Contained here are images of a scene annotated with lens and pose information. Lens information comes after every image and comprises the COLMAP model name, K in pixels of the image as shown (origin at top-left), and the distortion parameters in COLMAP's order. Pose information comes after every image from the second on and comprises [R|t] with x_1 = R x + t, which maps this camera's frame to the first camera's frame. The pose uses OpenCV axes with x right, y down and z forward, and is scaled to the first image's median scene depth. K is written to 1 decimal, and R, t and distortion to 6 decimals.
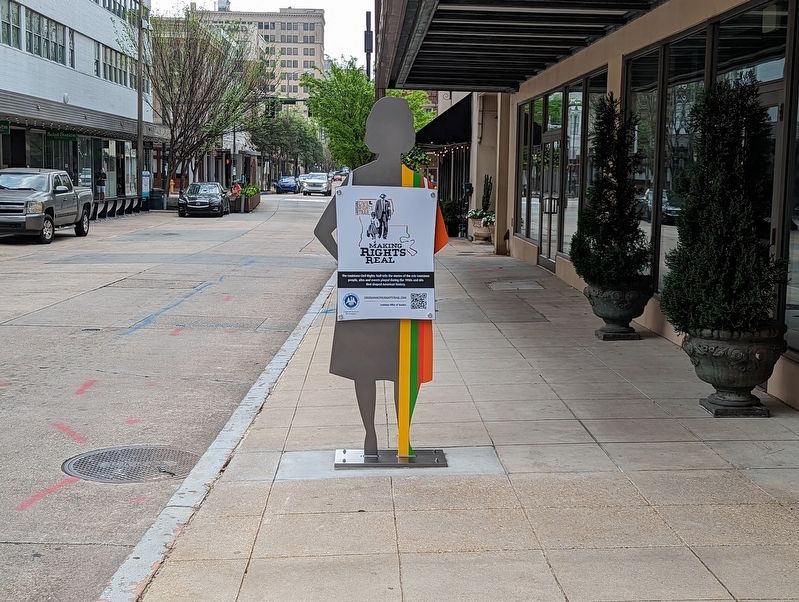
lens RADIAL K [[1034.5, 0, 399.7], [0, 1034.5, 299.3], [0, 0, 1]] dist [0.019421, 0.000000]
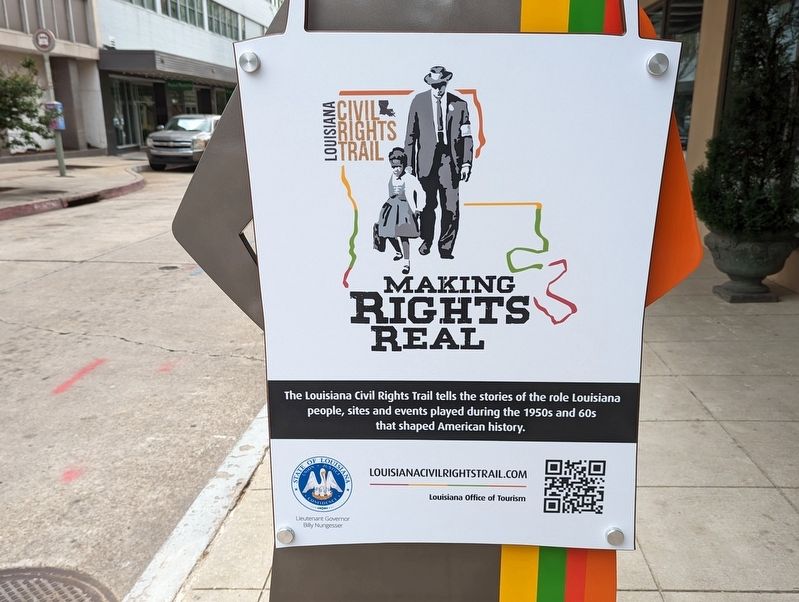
lens RADIAL K [[674.6, 0, 402.3], [0, 674.6, 305.9], [0, 0, 1]] dist [0.032102, 0.008625]
pose [[0.994884, 0.009741, -0.100550, -0.008415], [0.005386, 0.988810, 0.149083, -0.070865], [0.100877, -0.148862, 0.983699, 0.833459]]
